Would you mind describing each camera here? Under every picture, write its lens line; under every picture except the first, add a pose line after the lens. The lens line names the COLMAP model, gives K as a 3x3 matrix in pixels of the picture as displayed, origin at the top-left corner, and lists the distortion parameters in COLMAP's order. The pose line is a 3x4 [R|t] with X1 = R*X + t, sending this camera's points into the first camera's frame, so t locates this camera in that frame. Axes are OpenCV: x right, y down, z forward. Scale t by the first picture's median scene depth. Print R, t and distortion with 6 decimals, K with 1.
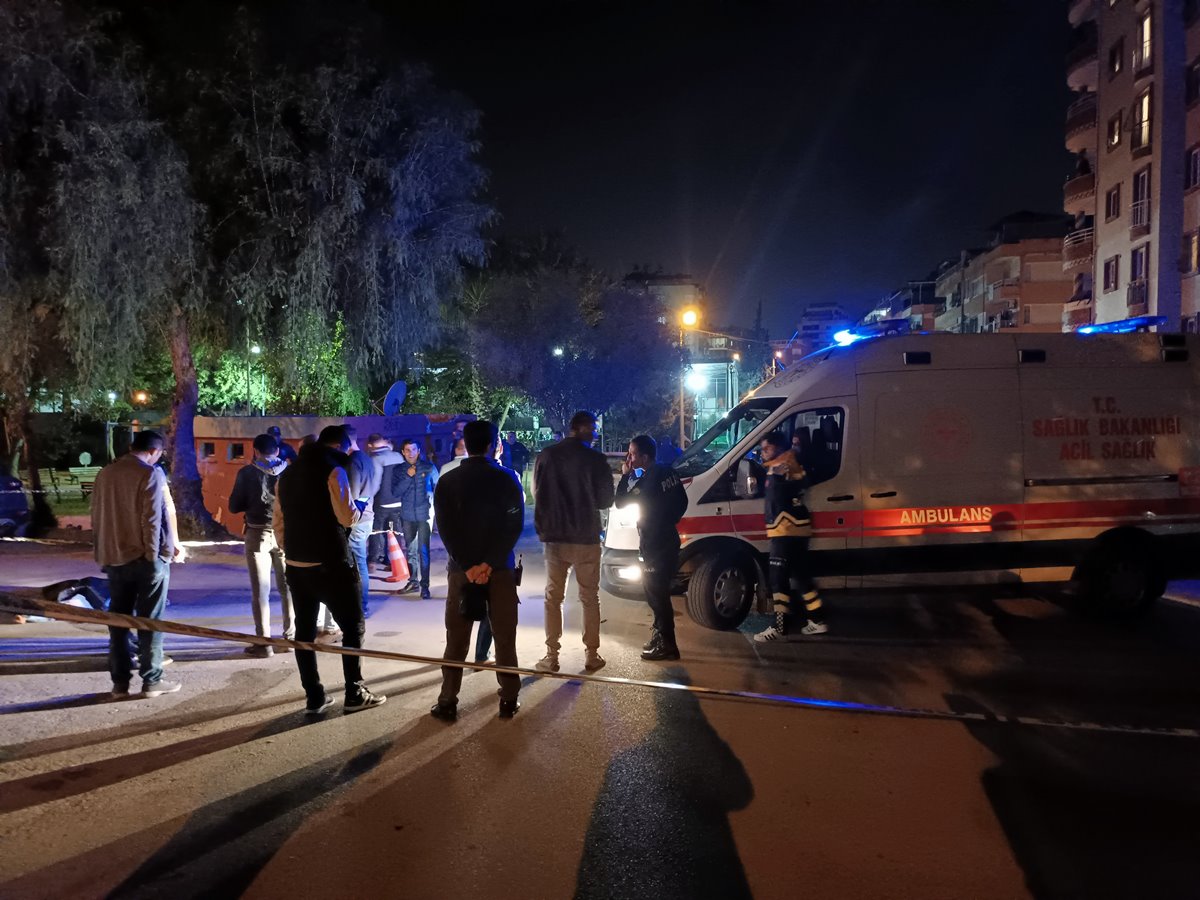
lens RADIAL K [[919.6, 0, 600.0], [0, 919.6, 450.0], [0, 0, 1]] dist [0.063153, -0.125380]
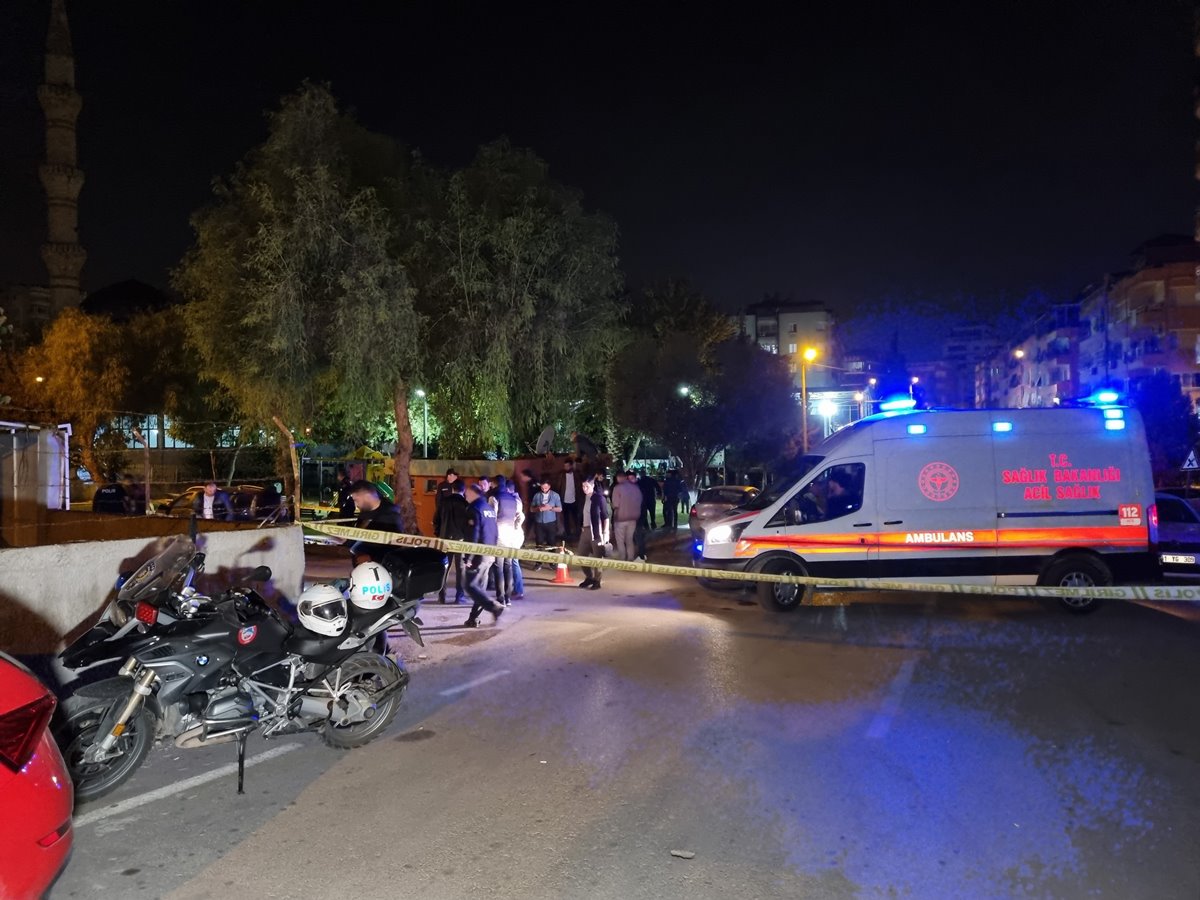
lens RADIAL K [[919.6, 0, 600.0], [0, 919.6, 450.0], [0, 0, 1]] dist [0.041313, -0.002448]
pose [[0.989933, -0.003260, -0.141499, 0.033460], [-0.000889, 0.999572, -0.029245, -0.014707], [0.141534, 0.029076, 0.989506, -0.322425]]
